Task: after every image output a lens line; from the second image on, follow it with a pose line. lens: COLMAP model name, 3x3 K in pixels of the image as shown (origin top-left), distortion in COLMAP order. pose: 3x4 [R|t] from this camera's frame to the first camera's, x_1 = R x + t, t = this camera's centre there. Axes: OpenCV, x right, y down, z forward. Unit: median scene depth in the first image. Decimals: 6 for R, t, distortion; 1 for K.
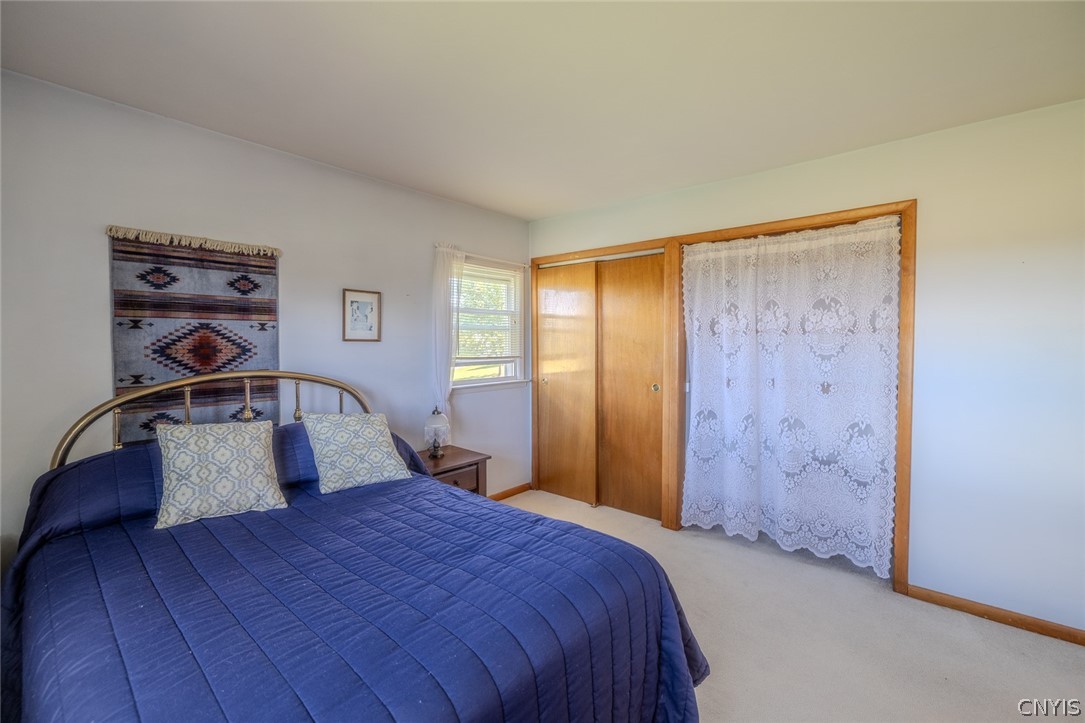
lens RADIAL K [[462.3, 0, 542.1], [0, 462.3, 354.8], [0, 0, 1]] dist [-0.000880, -0.000334]
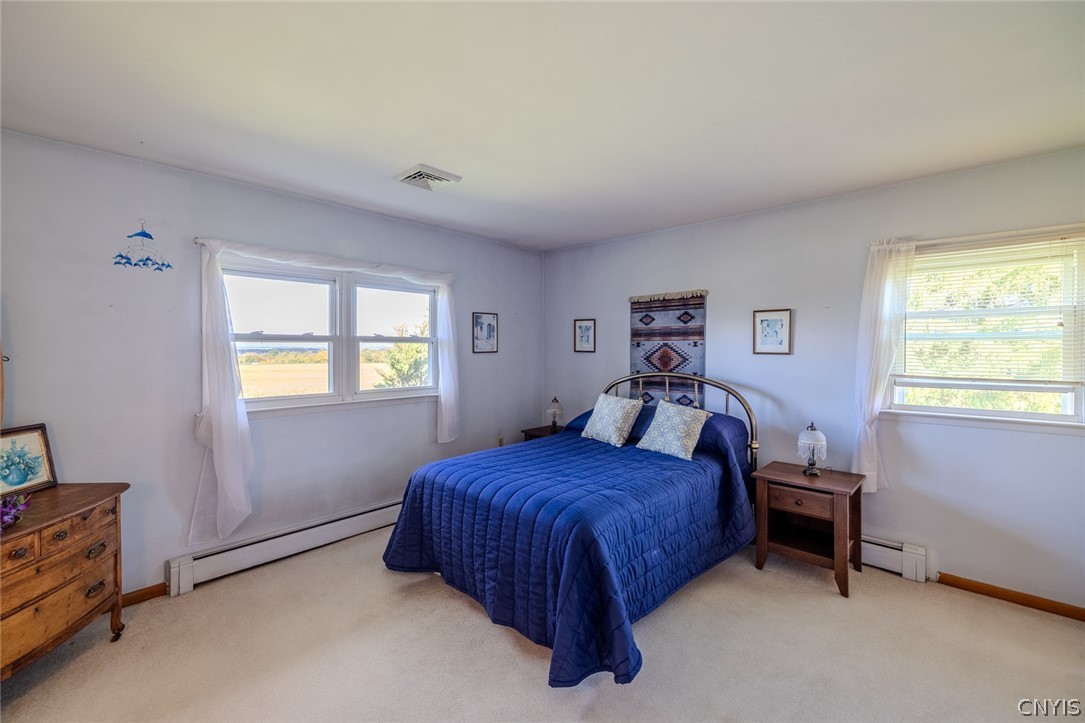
lens RADIAL K [[462.3, 0, 536.0], [0, 462.3, 358.8], [0, 0, 1]] dist [-0.000880, -0.000334]
pose [[-0.064413, 0.015449, -0.997804, 0.984681], [-0.034552, 0.999246, 0.017702, -0.023194], [0.997325, 0.035616, -0.063830, 0.622333]]
